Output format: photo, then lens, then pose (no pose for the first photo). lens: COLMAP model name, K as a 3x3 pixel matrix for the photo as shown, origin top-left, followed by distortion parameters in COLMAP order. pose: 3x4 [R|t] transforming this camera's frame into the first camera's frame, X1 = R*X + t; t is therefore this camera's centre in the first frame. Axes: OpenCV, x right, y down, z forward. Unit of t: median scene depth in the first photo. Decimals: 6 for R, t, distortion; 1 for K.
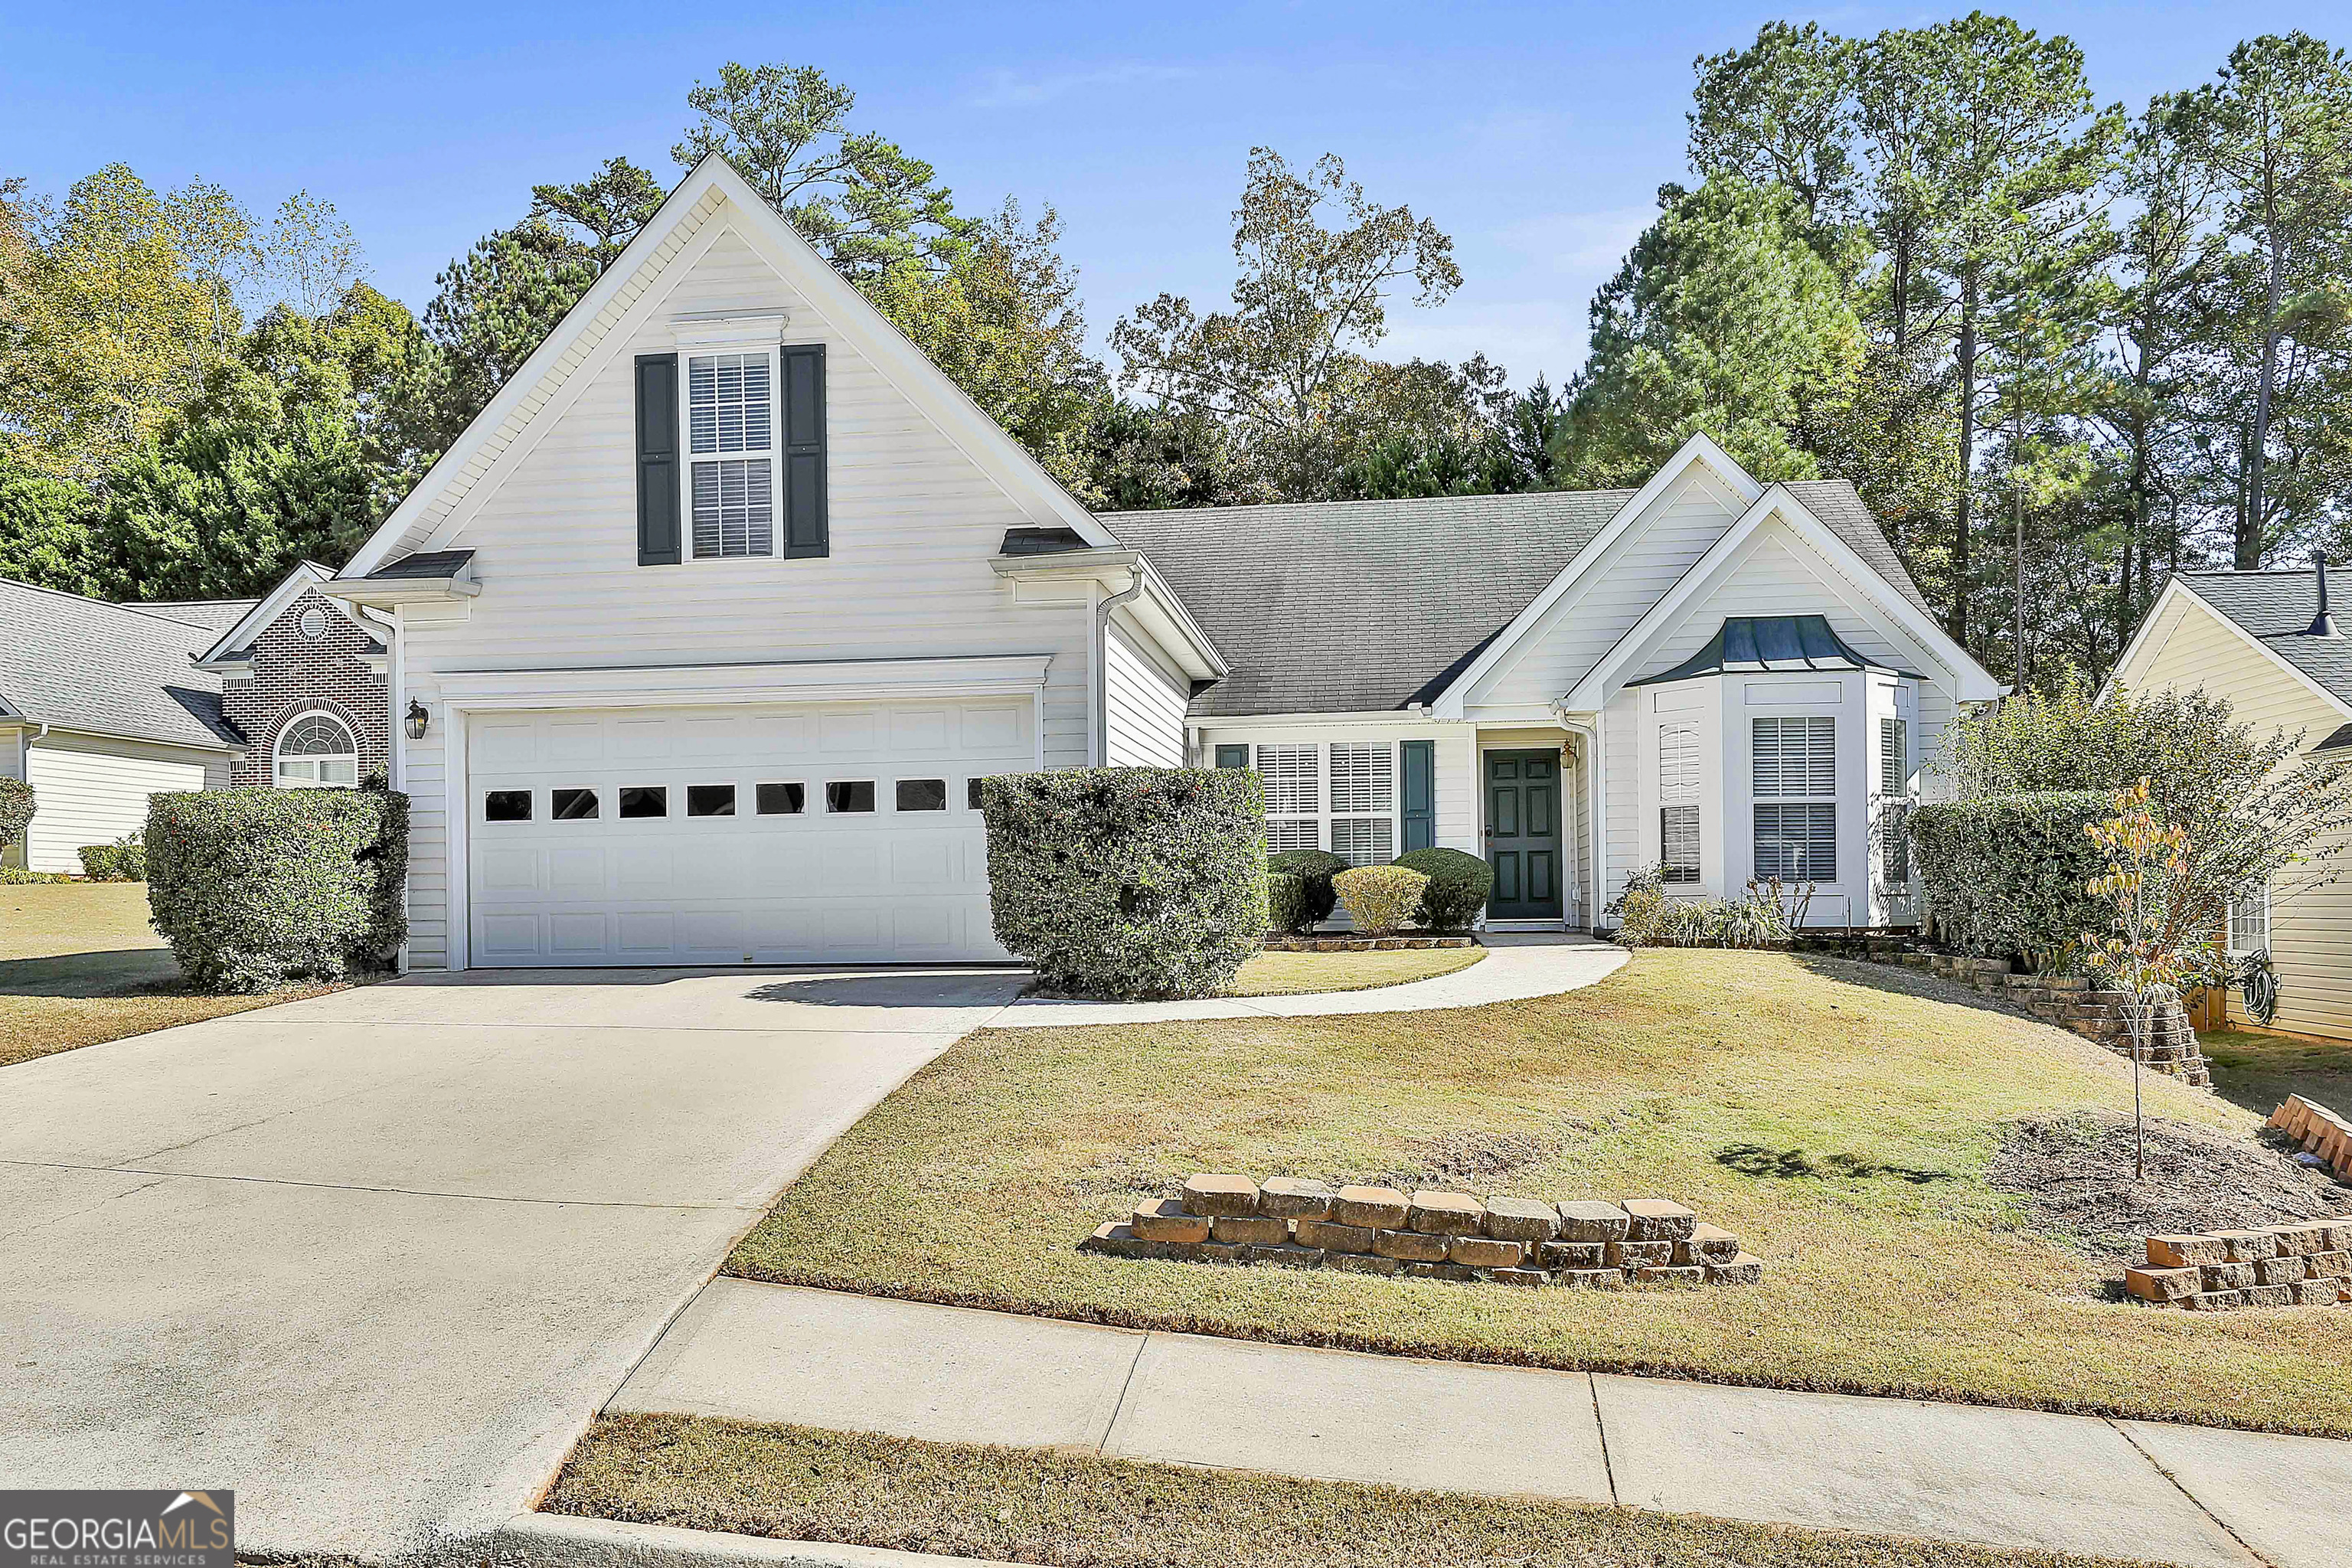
lens RADIAL K [[1604.9, 0, 1175.5], [0, 1604.9, 944.2], [0, 0, 1]] dist [-0.018256, 0.051161]
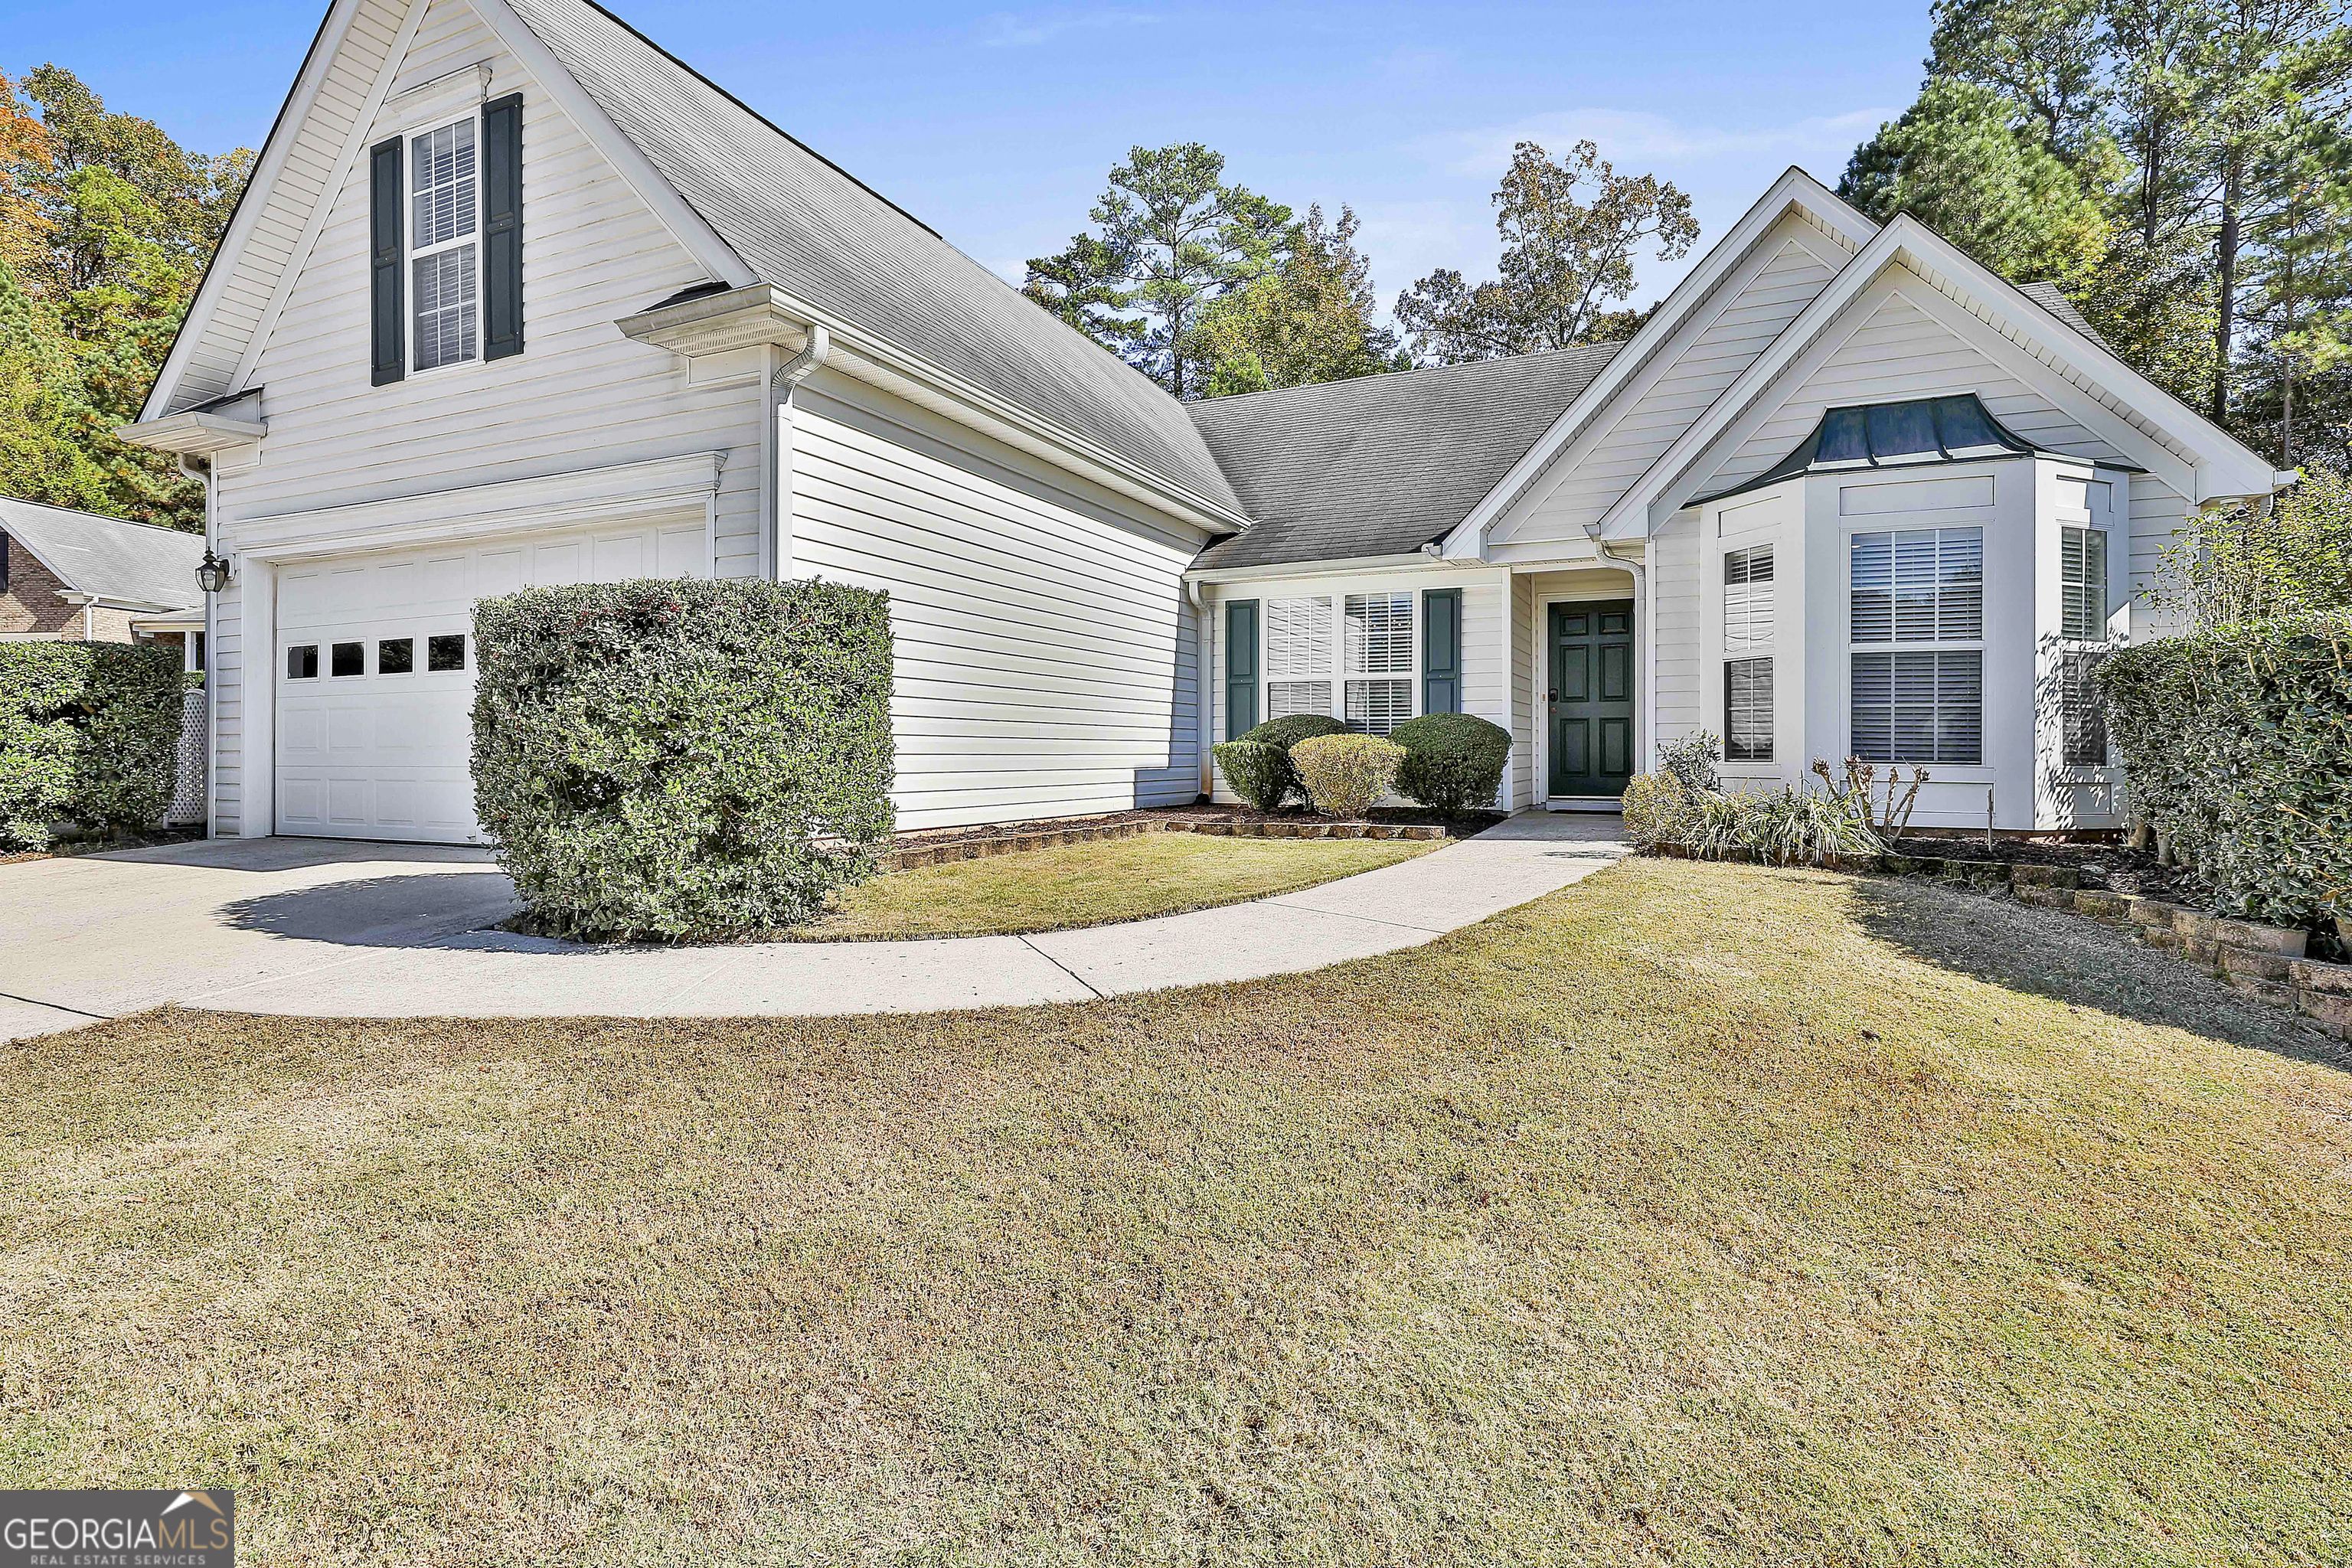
lens RADIAL K [[1127.9, 0, 1183.3], [0, 1127.9, 773.2], [0, 0, 1]] dist [-0.013136, 0.010316]
pose [[0.959153, 0.019038, -0.282248, 0.189717], [-0.021645, 0.999747, -0.006122, -0.021227], [0.282060, 0.011982, 0.959322, 0.378905]]
